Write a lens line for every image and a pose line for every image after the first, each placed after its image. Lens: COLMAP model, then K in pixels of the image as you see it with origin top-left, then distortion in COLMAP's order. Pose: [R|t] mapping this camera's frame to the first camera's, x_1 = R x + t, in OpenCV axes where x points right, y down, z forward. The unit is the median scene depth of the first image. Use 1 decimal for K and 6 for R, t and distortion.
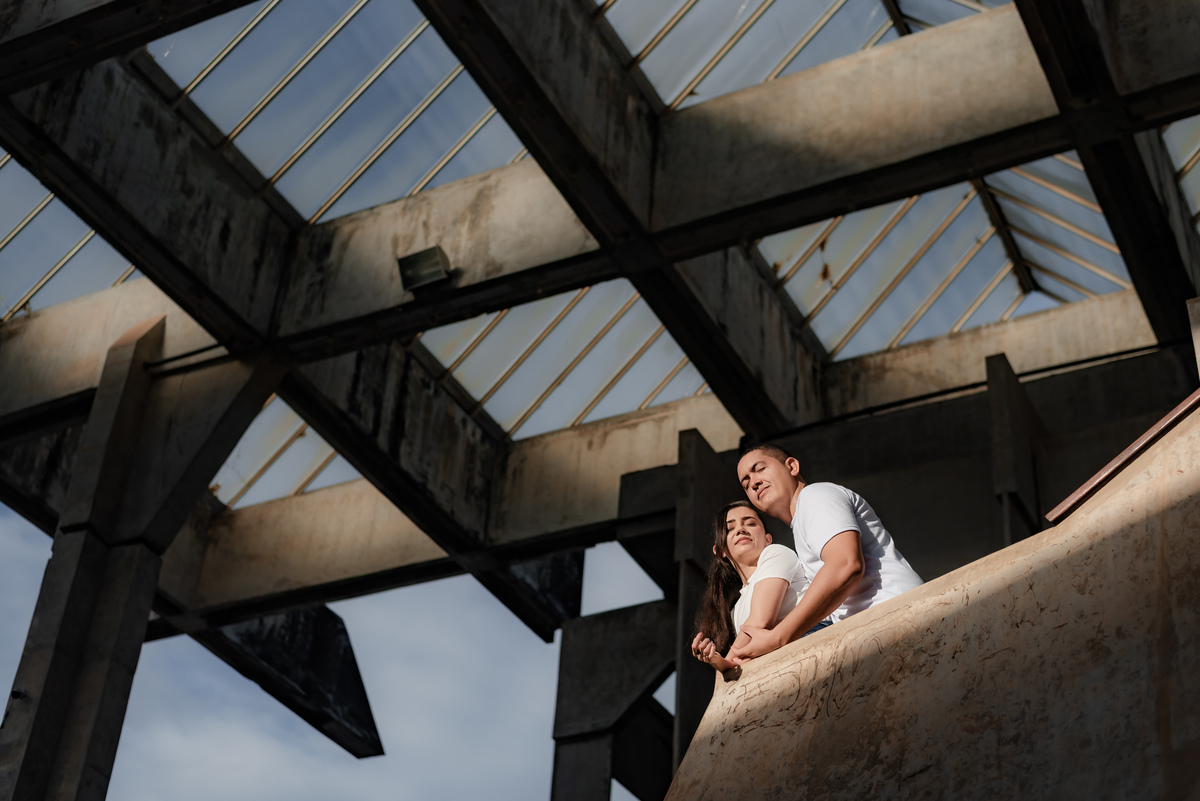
lens RADIAL K [[1776.2, 0, 600.0], [0, 1776.2, 400.5], [0, 0, 1]] dist [-0.003758, 0.003892]
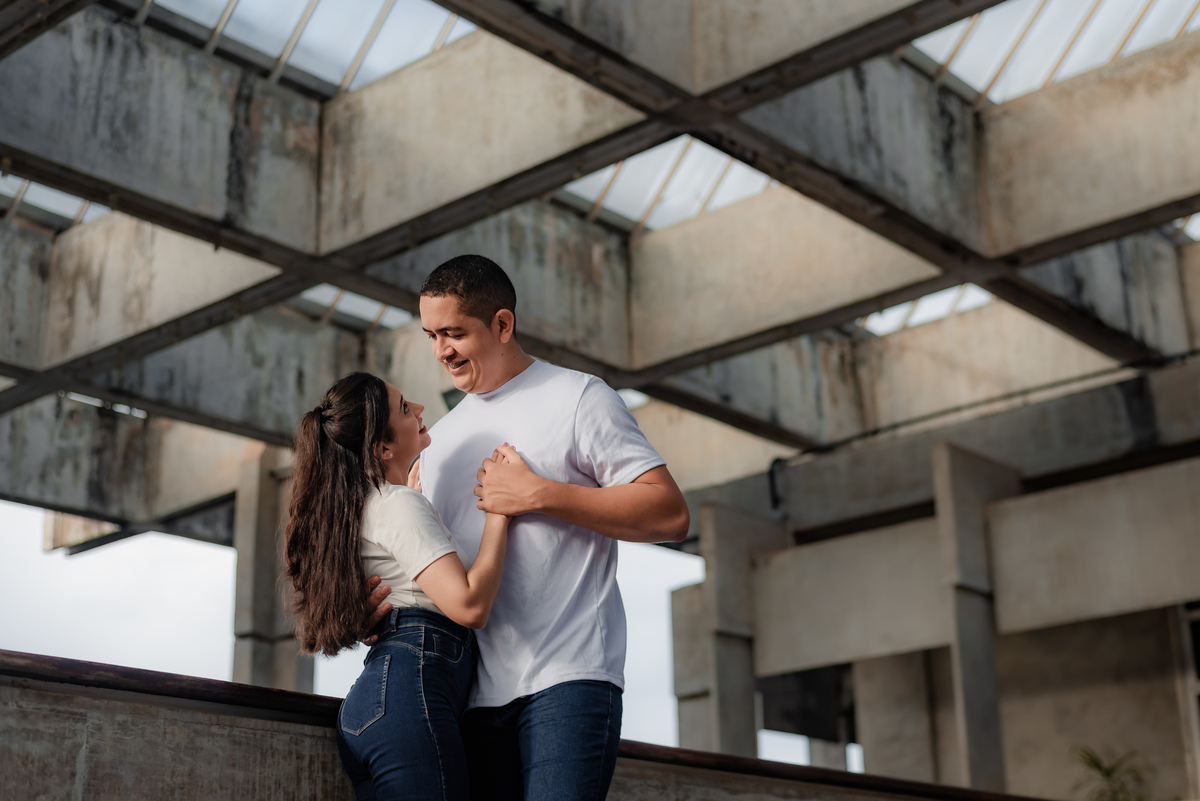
lens RADIAL K [[1813.8, 0, 596.6], [0, 1813.8, 375.0], [0, 0, 1]] dist [0.018750, -0.003982]
pose [[0.966336, -0.153773, -0.206274, 0.226173], [0.205069, 0.944521, 0.256567, -0.362214], [0.155377, -0.290230, 0.944259, -0.106306]]
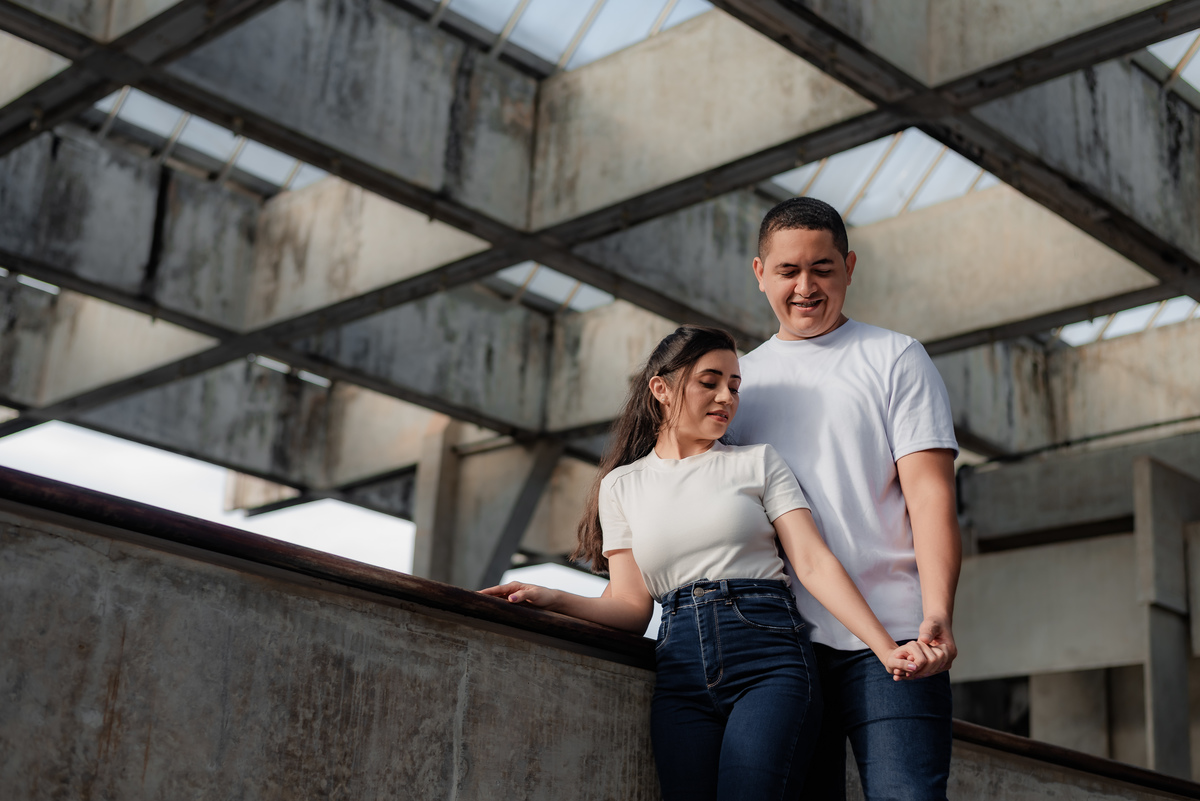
lens RADIAL K [[1813.6, 0, 598.3], [0, 1813.6, 381.7], [0, 0, 1]] dist [0.015150, 0.014903]
pose [[0.954188, -0.096543, -0.283206, 0.198492], [0.169771, 0.954090, 0.246758, -0.361507], [0.246381, -0.283534, 0.926771, -0.110505]]
